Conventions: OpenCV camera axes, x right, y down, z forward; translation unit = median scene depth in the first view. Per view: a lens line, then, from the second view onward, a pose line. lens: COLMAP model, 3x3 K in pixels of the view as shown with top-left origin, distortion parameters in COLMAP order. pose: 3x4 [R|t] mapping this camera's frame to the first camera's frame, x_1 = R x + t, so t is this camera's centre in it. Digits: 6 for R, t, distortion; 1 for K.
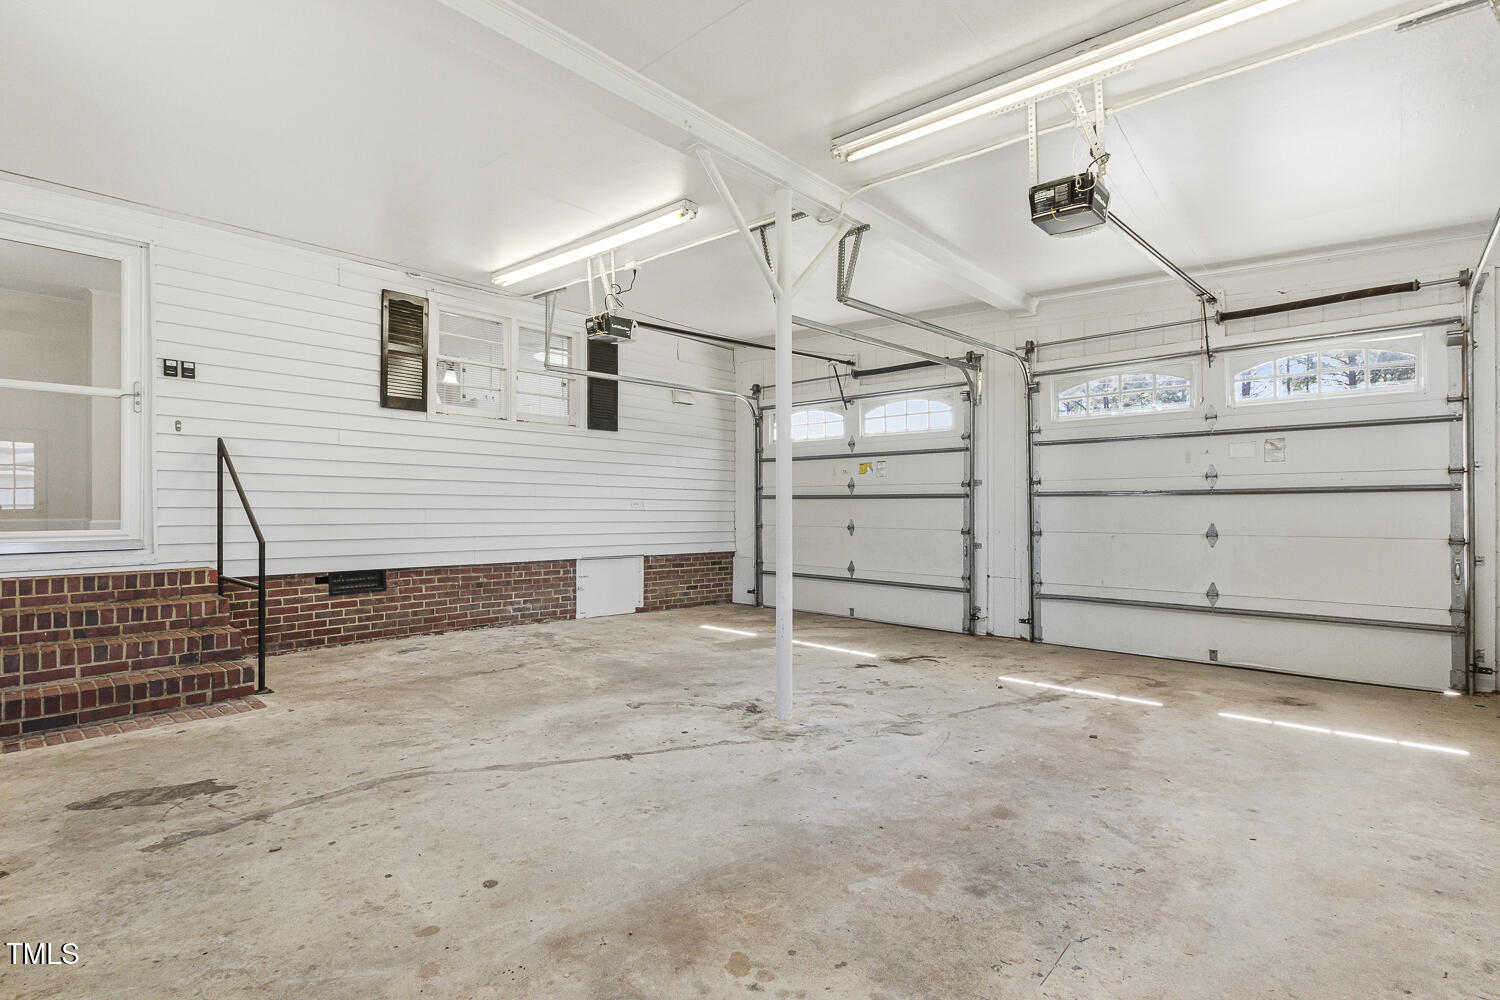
lens RADIAL K [[704.9, 0, 745.2], [0, 704.9, 502.1], [0, 0, 1]] dist [-0.001372, 0.000901]
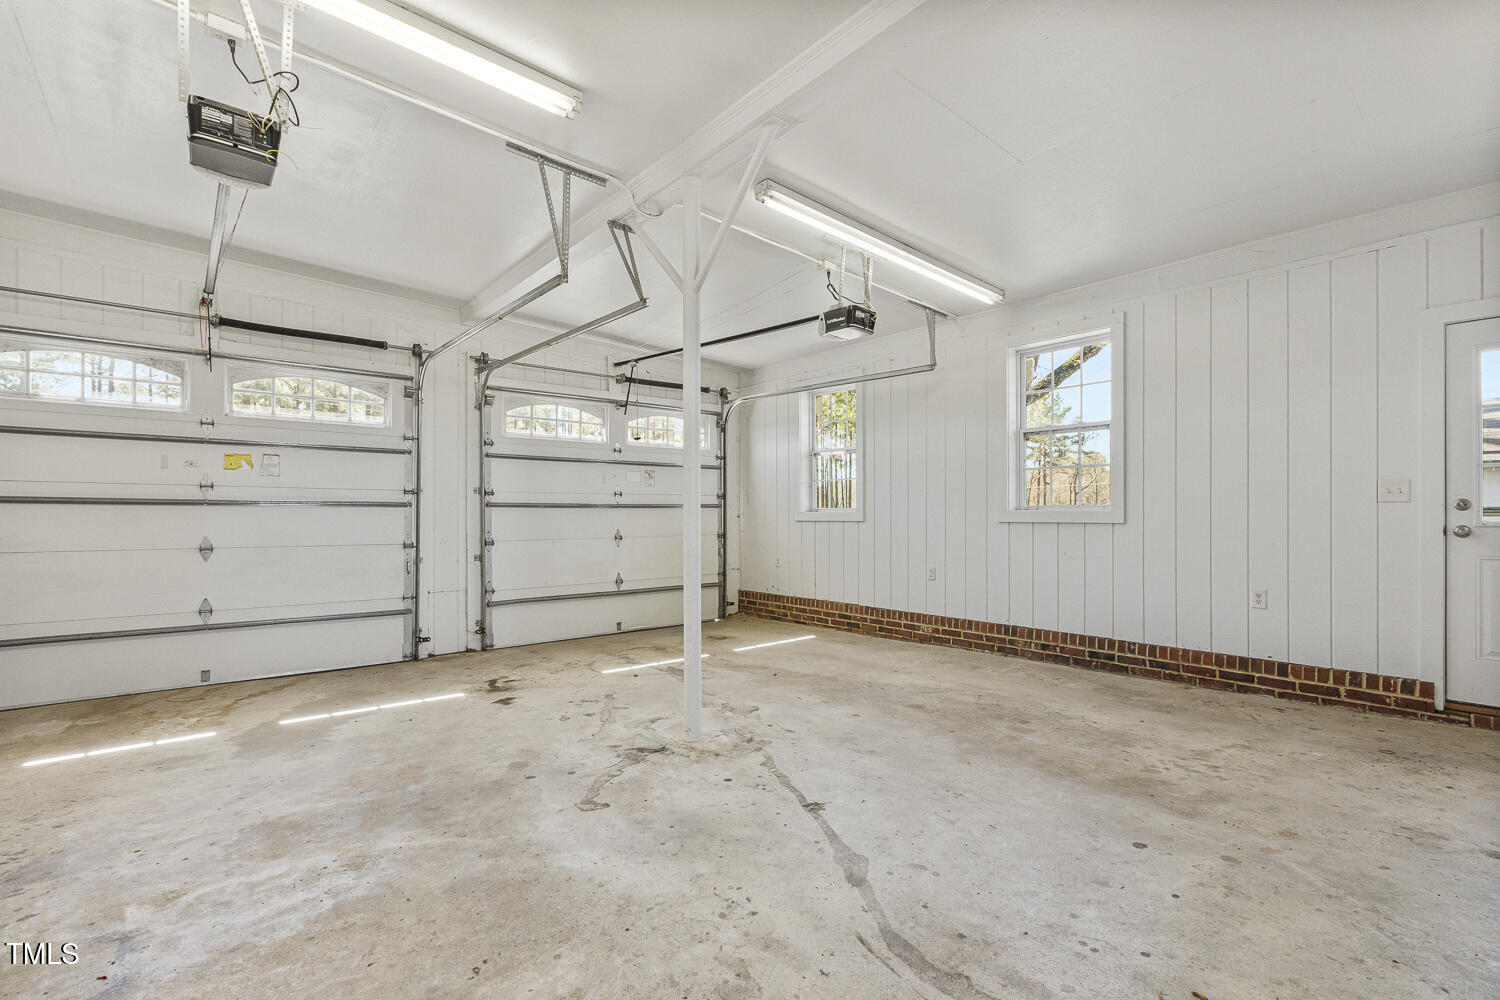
lens RADIAL K [[678.4, 0, 751.0], [0, 678.4, 509.6], [0, 0, 1]] dist [-0.002383, -0.000524]
pose [[0.124702, 0.012355, 0.992117, -0.636908], [-0.003310, 0.999922, -0.012036, 0.008029], [-0.992189, -0.001783, 0.124733, 0.620649]]
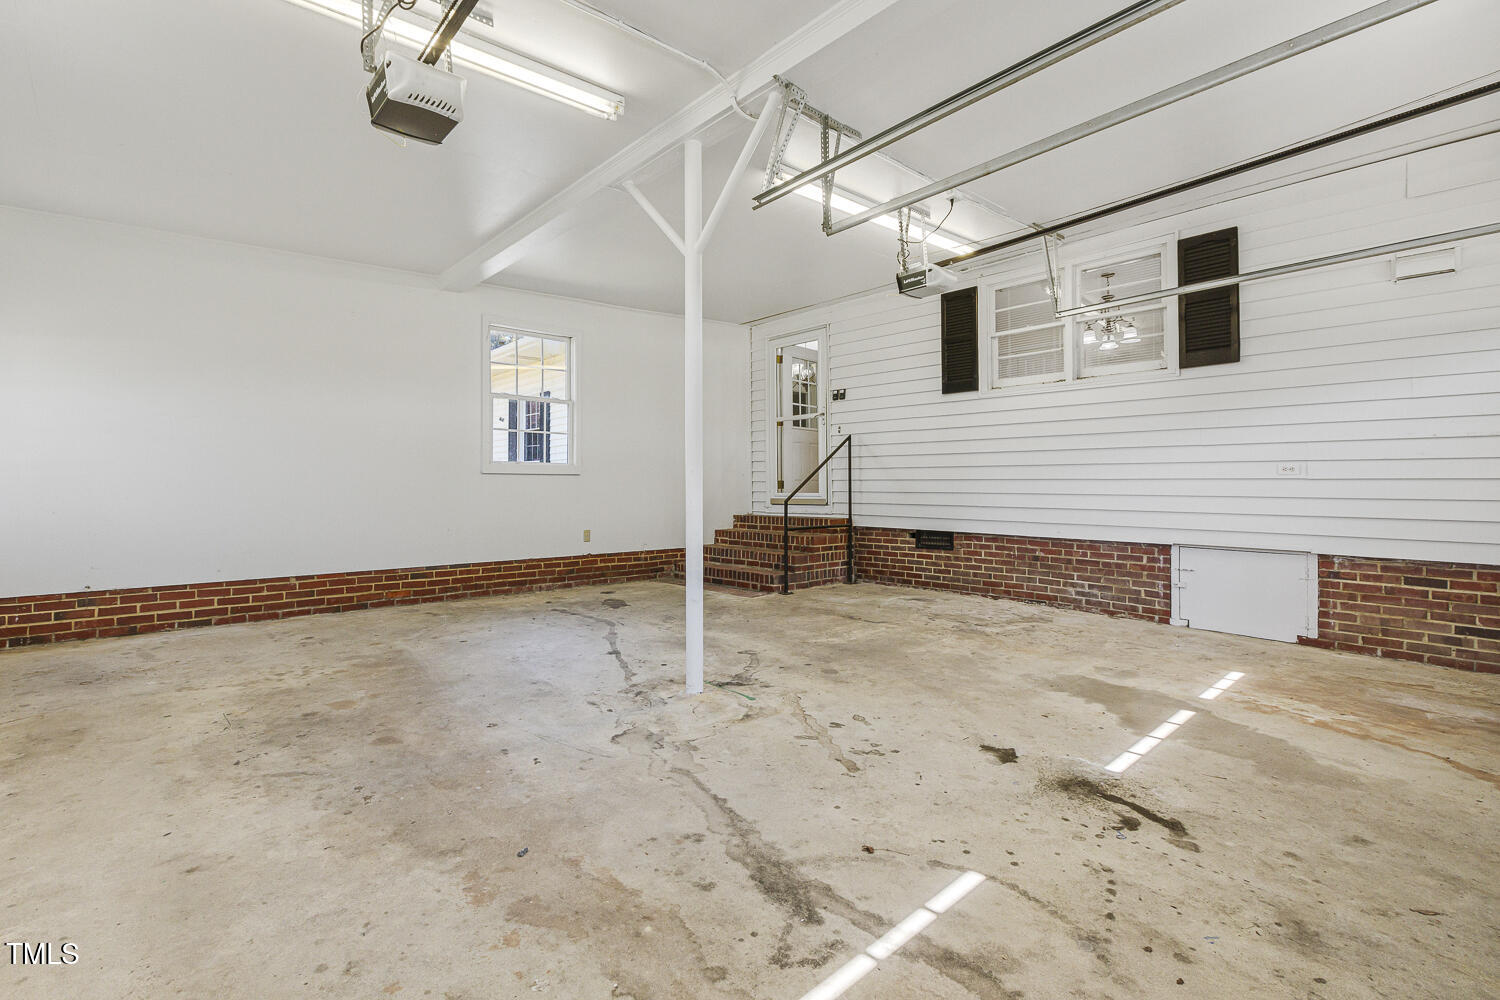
lens RADIAL K [[677.2, 0, 748.5], [0, 677.2, 490.8], [0, 0, 1]] dist [-0.000963, -0.000150]
pose [[-0.069126, 0.004263, -0.997599, 0.737301], [0.009995, 0.999944, 0.003581, 0.023337], [0.997558, -0.009724, -0.069165, 0.870546]]
